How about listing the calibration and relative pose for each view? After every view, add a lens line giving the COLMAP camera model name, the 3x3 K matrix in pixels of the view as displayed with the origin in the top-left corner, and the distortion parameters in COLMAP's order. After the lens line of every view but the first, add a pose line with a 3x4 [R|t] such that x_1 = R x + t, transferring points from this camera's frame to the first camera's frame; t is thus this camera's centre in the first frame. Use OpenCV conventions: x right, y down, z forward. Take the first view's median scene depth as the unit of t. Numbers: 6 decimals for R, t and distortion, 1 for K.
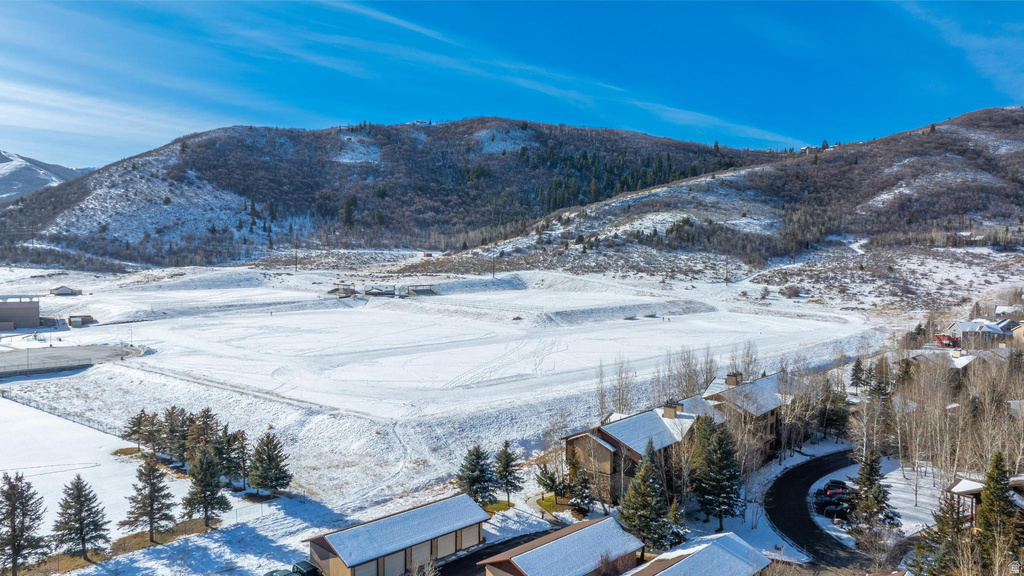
lens RADIAL K [[724.4, 0, 512.0], [0, 724.4, 288.0], [0, 0, 1]] dist [-0.020534, 0.002533]
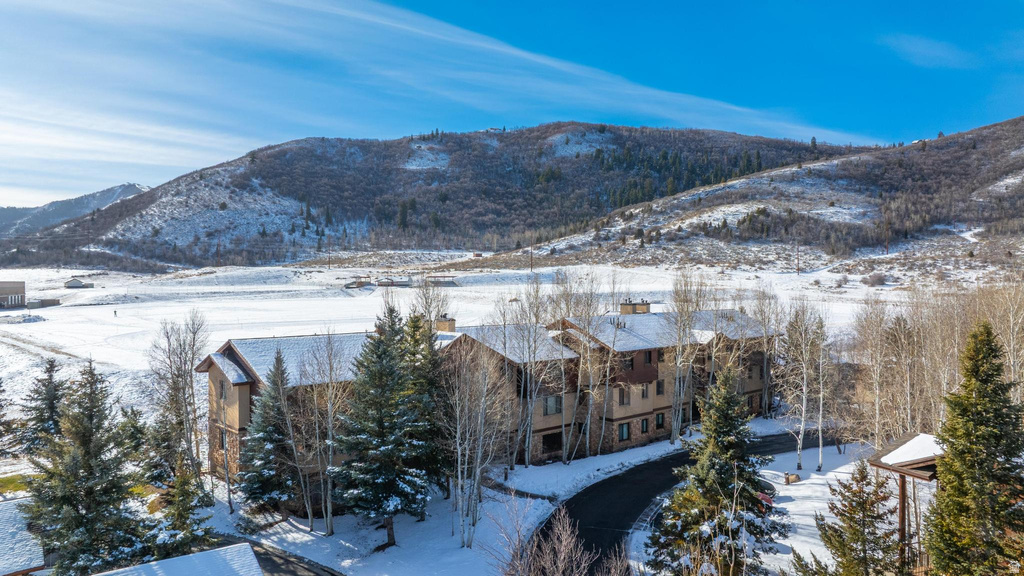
lens RADIAL K [[724.4, 0, 512.0], [0, 724.4, 288.0], [0, 0, 1]] dist [-0.020534, 0.002533]
pose [[0.989241, -0.008697, -0.146039, 0.061262], [0.004030, 0.999473, -0.032222, 0.026187], [0.146242, 0.031286, 0.988754, 0.077392]]
